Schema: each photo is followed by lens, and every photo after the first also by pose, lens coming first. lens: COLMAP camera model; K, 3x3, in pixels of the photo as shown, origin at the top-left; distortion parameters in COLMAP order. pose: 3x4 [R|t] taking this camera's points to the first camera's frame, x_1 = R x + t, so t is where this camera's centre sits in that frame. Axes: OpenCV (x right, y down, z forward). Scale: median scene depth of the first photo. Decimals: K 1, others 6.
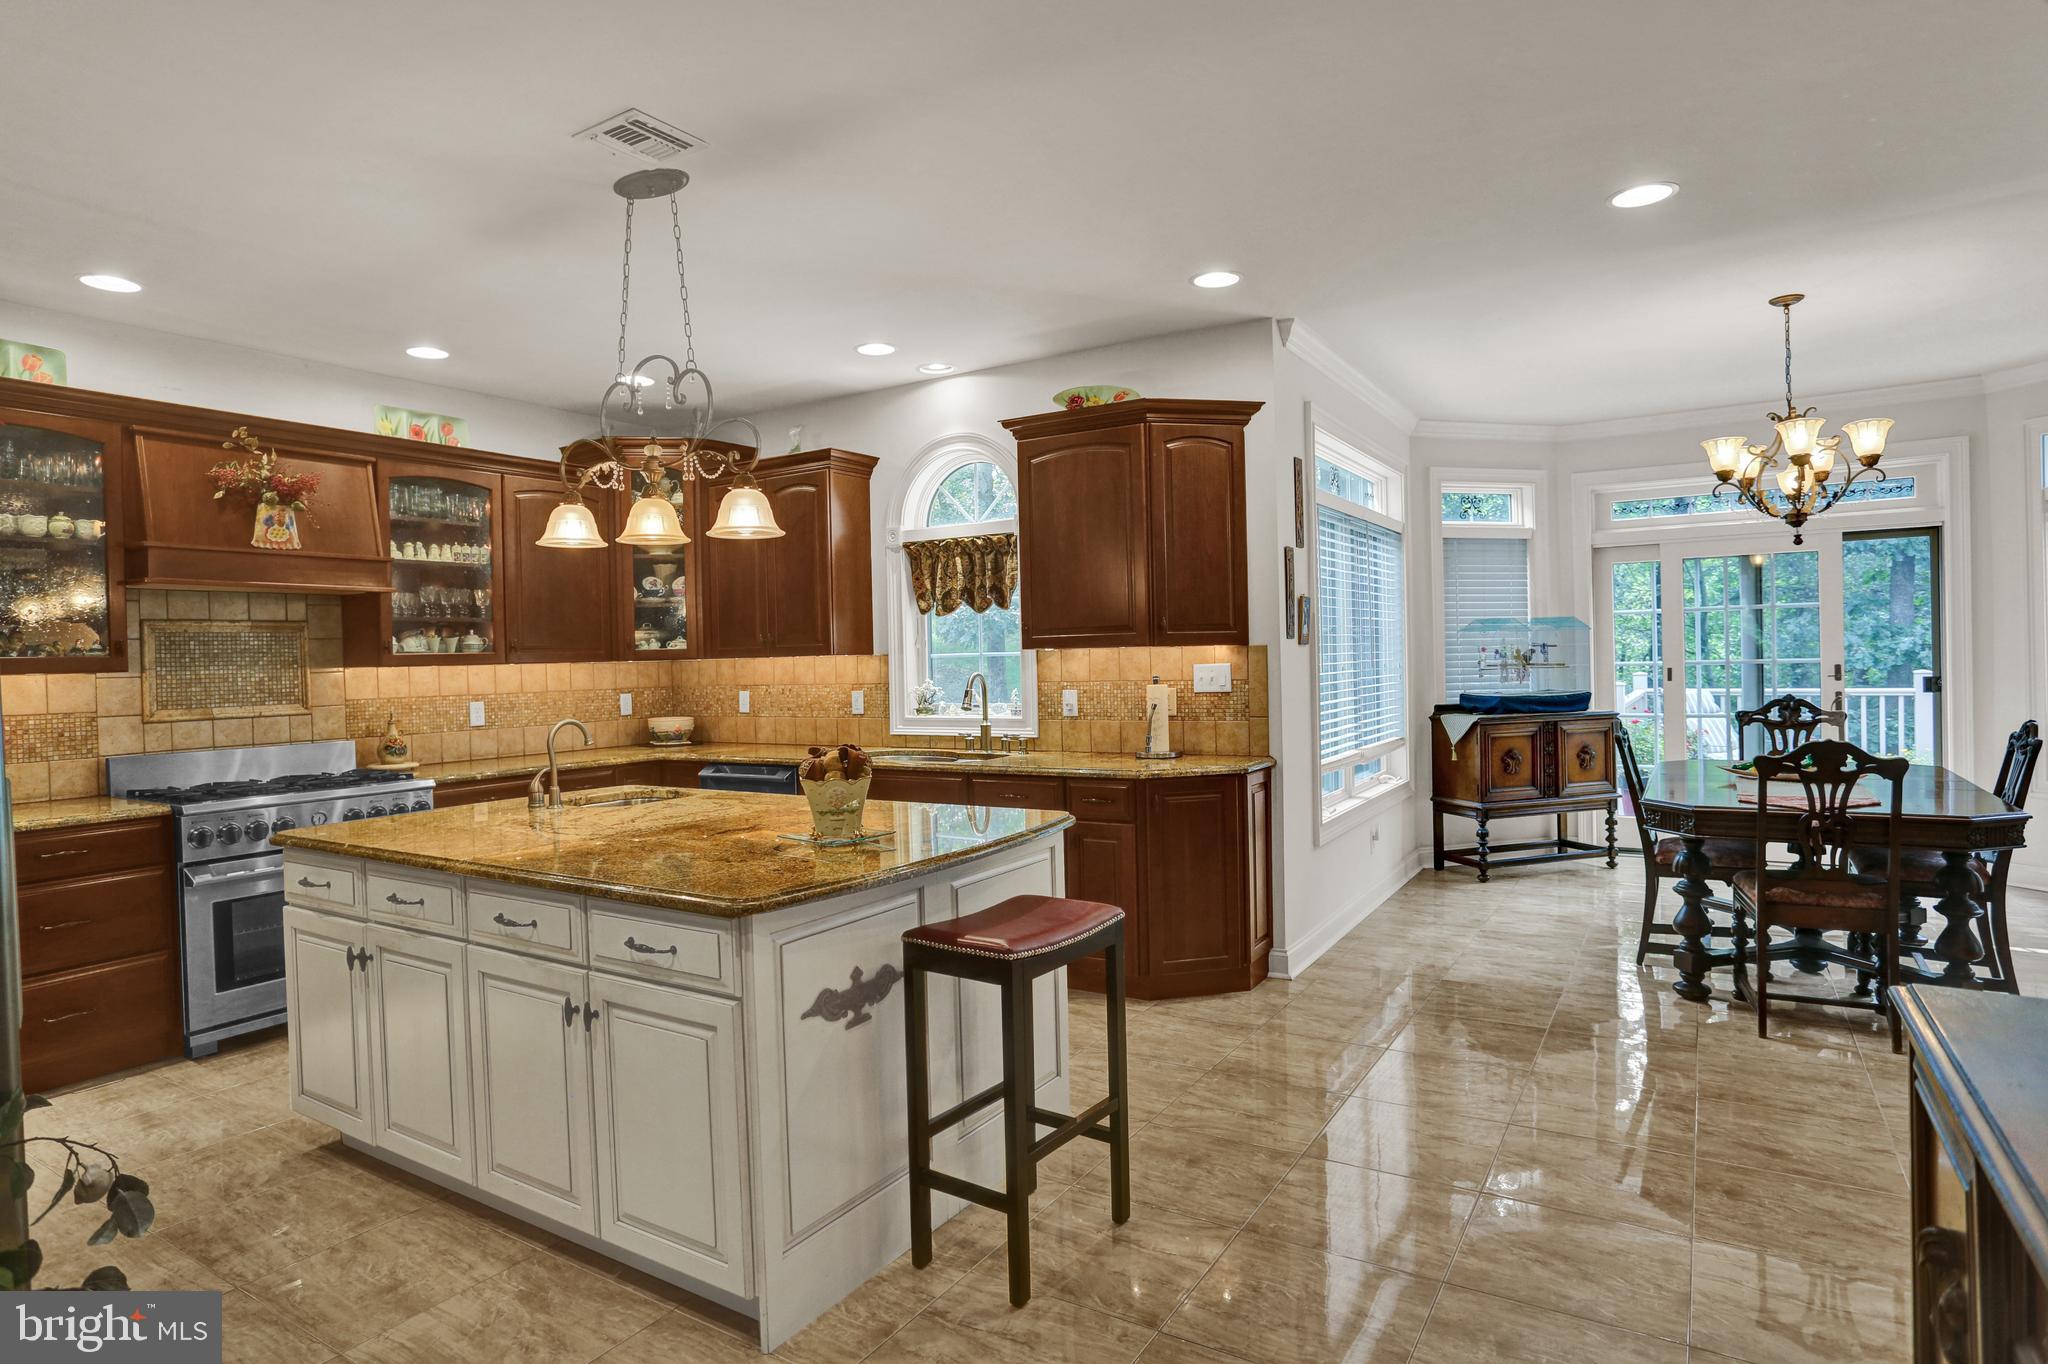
lens RADIAL K [[1103.4, 0, 1024.0], [0, 1103.4, 682.0], [0, 0, 1]] dist [-0.000068, -0.000057]
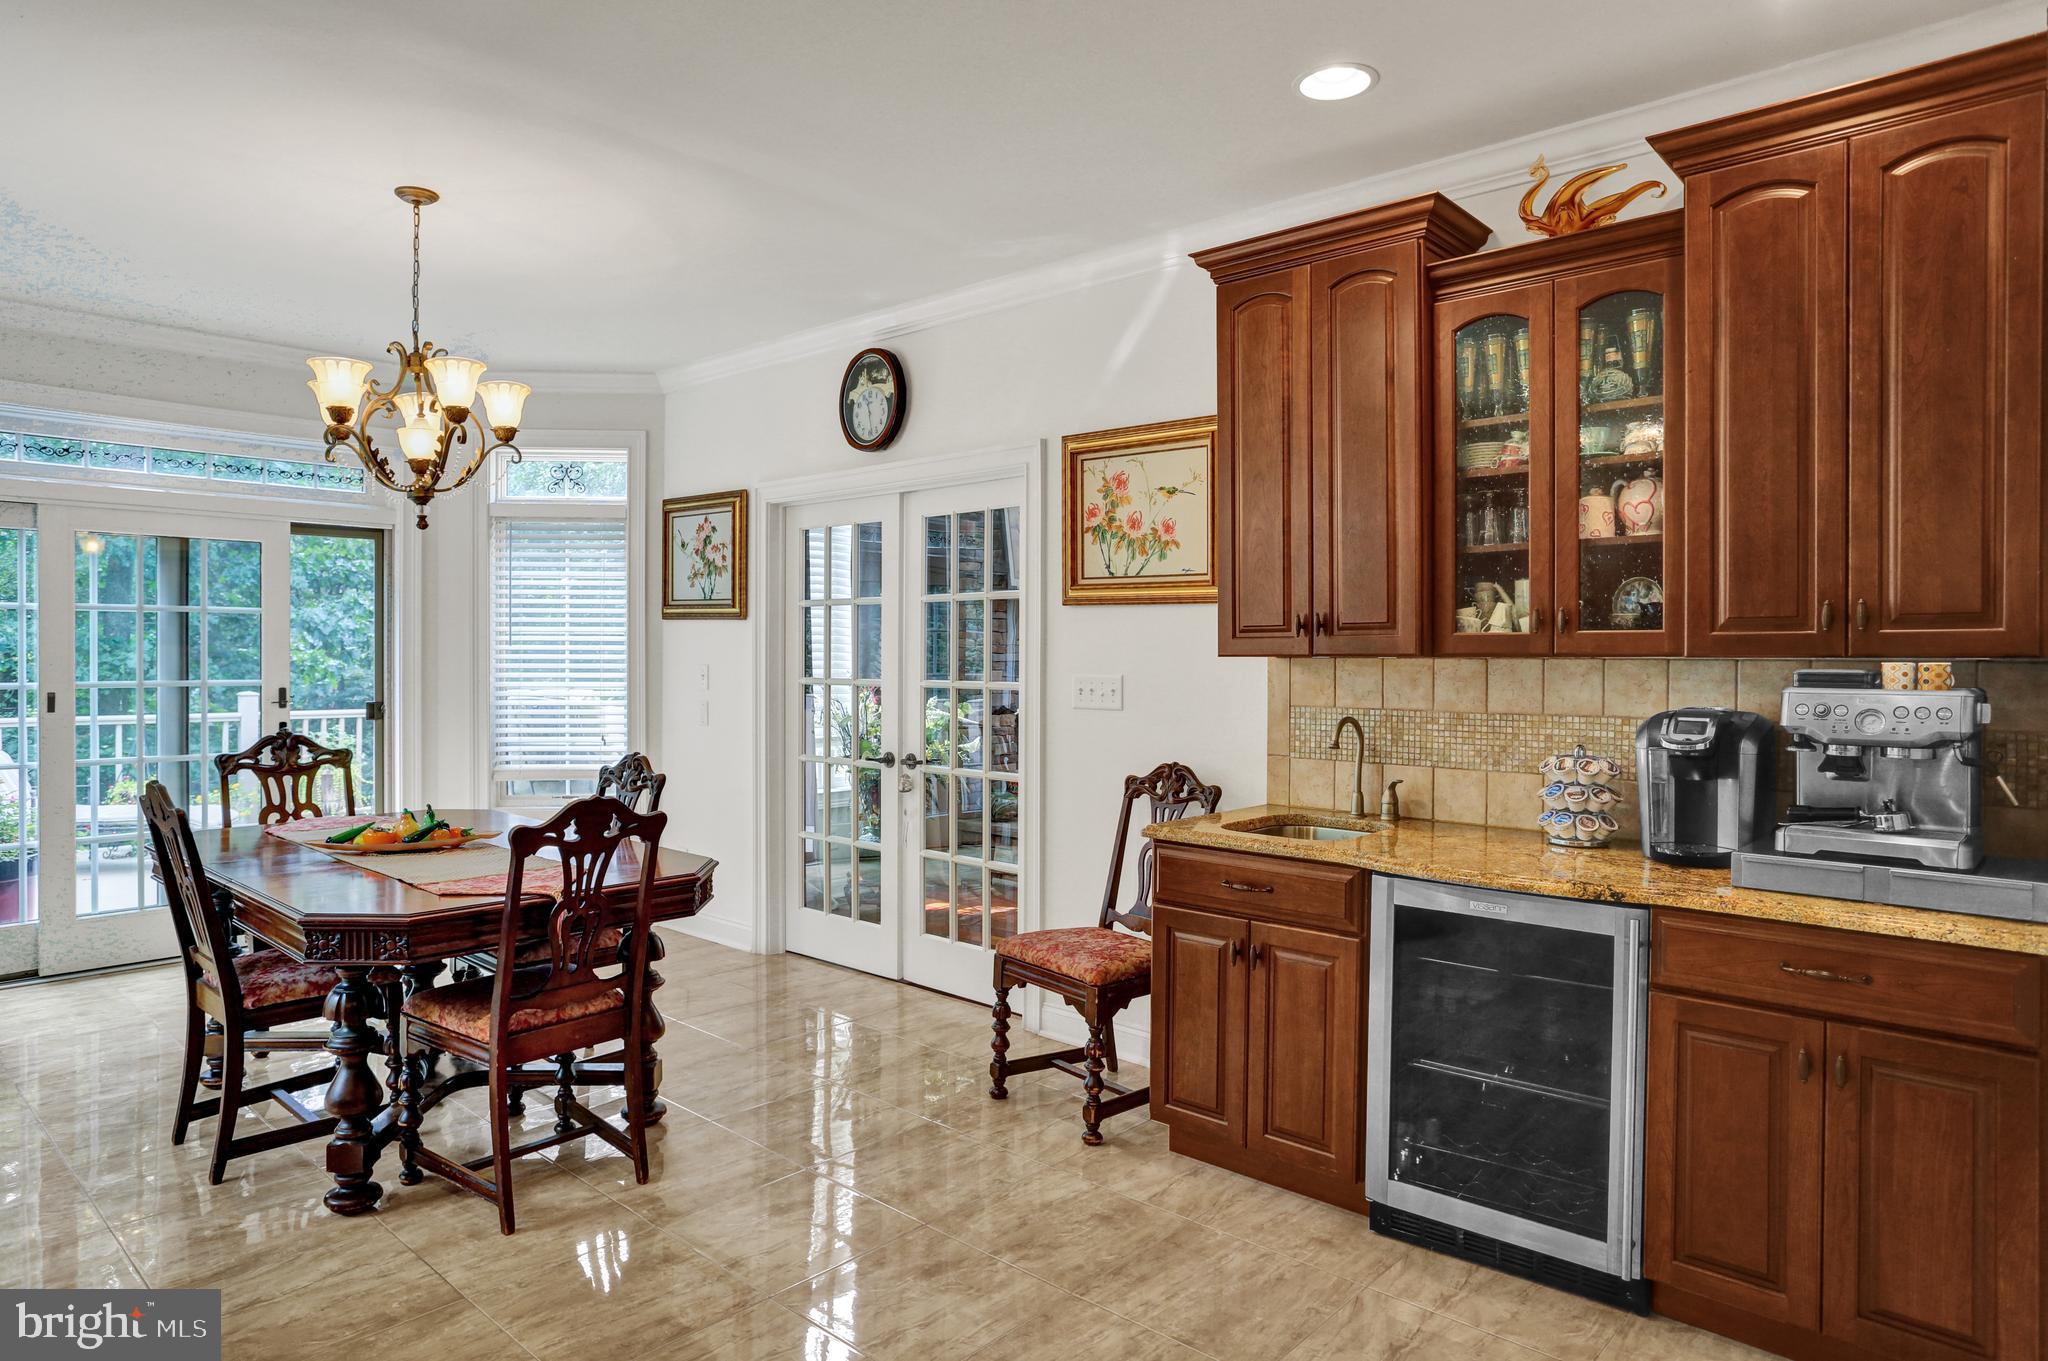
lens RADIAL K [[1186.5, 0, 1024.0], [0, 1186.5, 680.5], [0, 0, 1]] dist [0.000004, 0.000141]
pose [[0.191168, 0.001201, 0.981557, -0.000799], [0.015036, 0.999878, -0.004152, -0.010810], [-0.981442, 0.015553, 0.191127, 0.355384]]
